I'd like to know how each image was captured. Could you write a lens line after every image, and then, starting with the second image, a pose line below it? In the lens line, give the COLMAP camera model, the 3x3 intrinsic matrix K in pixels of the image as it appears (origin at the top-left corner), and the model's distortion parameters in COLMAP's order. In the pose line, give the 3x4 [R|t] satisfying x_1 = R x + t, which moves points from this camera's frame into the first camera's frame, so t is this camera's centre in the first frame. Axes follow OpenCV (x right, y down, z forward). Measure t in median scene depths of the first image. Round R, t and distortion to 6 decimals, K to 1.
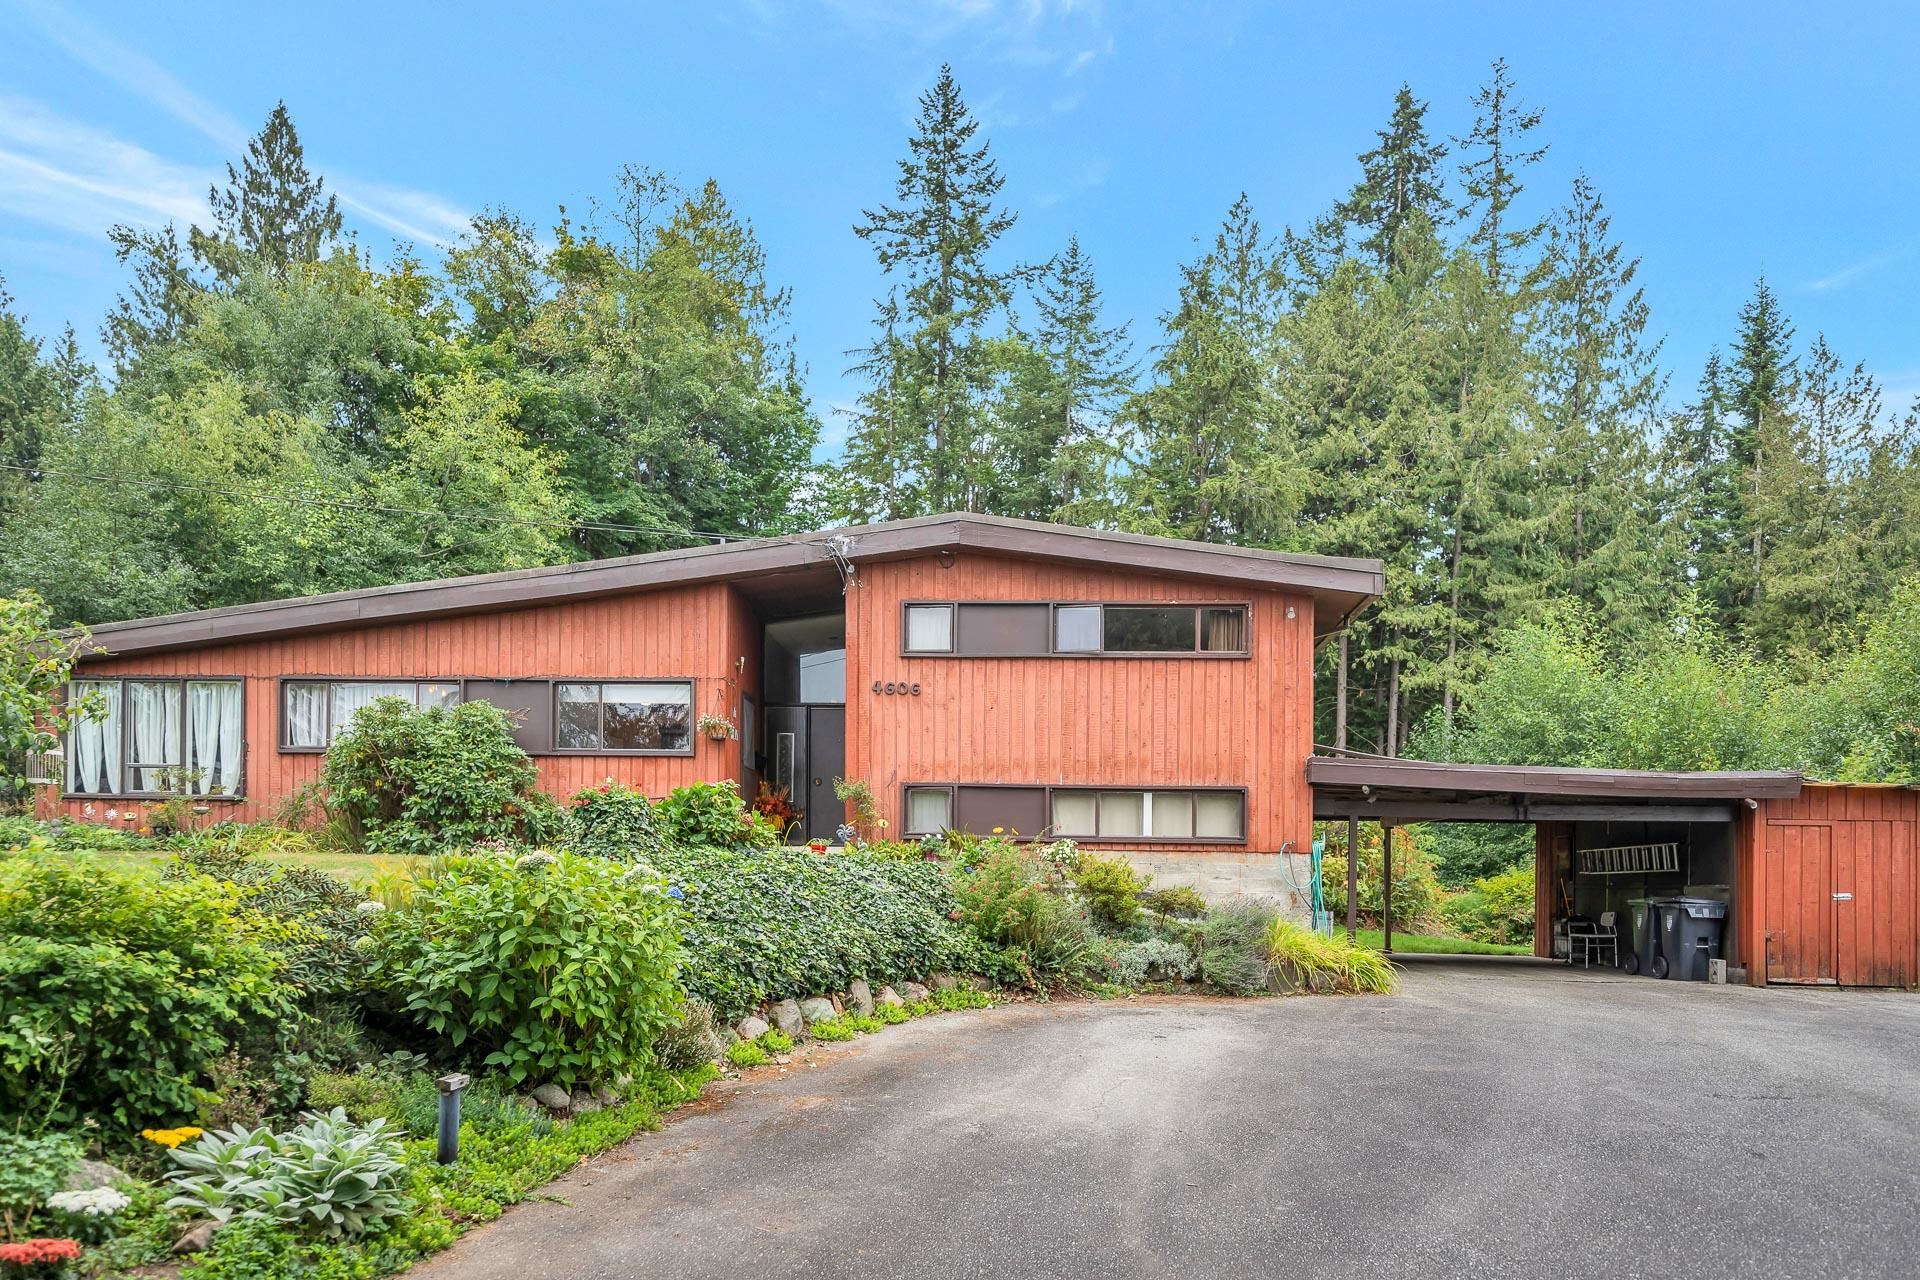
lens RADIAL K [[1257.6, 0, 966.1], [0, 1257.6, 882.5], [0, 0, 1]] dist [-0.001247, 0.004610]
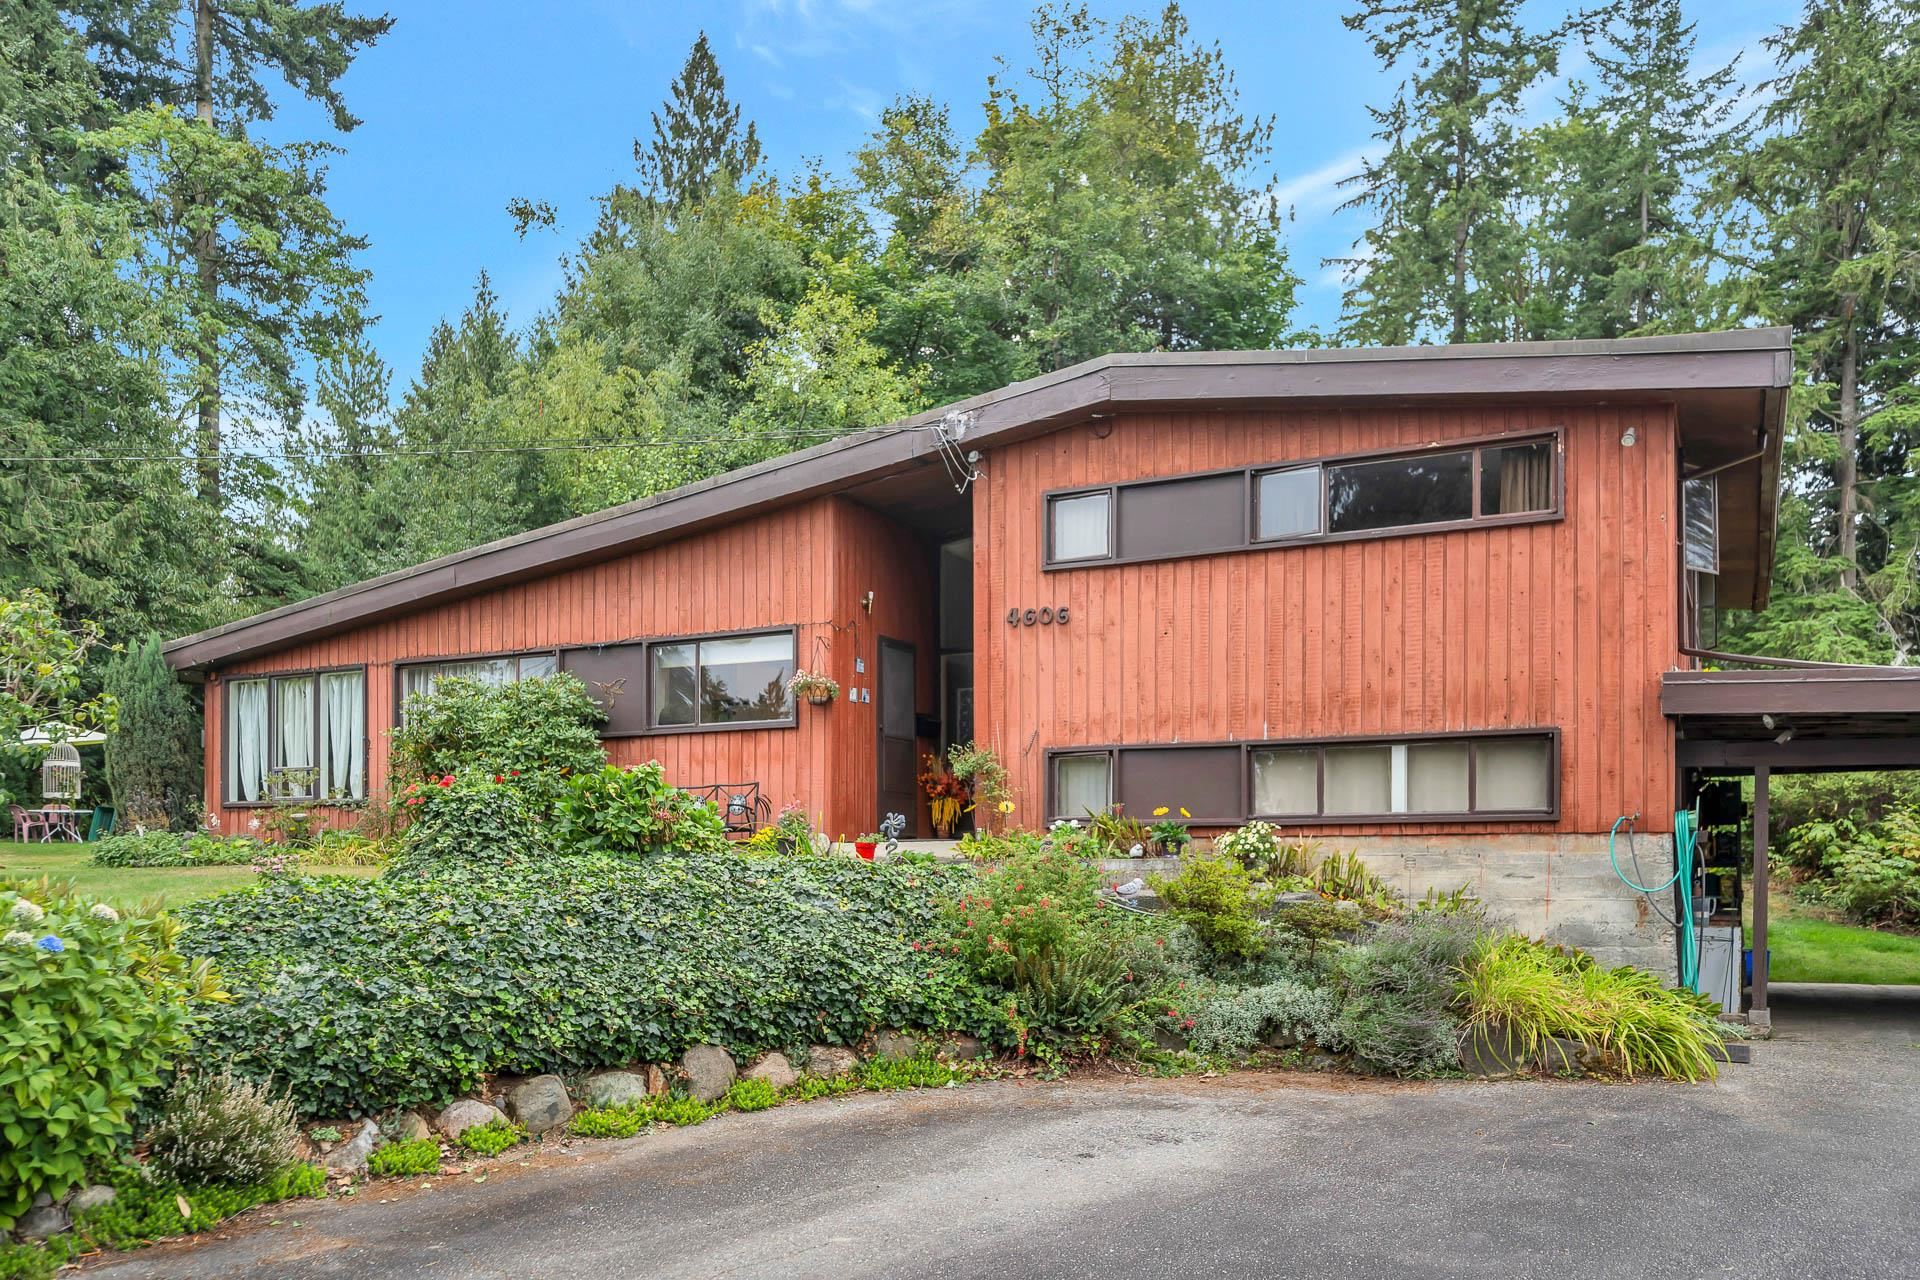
lens RADIAL K [[1514.9, 0, 961.9], [0, 1514.9, 881.7], [0, 0, 1]] dist [0.000691, -0.000074]
pose [[0.914863, -0.013306, -0.403546, 0.245796], [0.017483, 0.999825, 0.006667, -0.009996], [0.403387, -0.013154, 0.914935, 0.189894]]
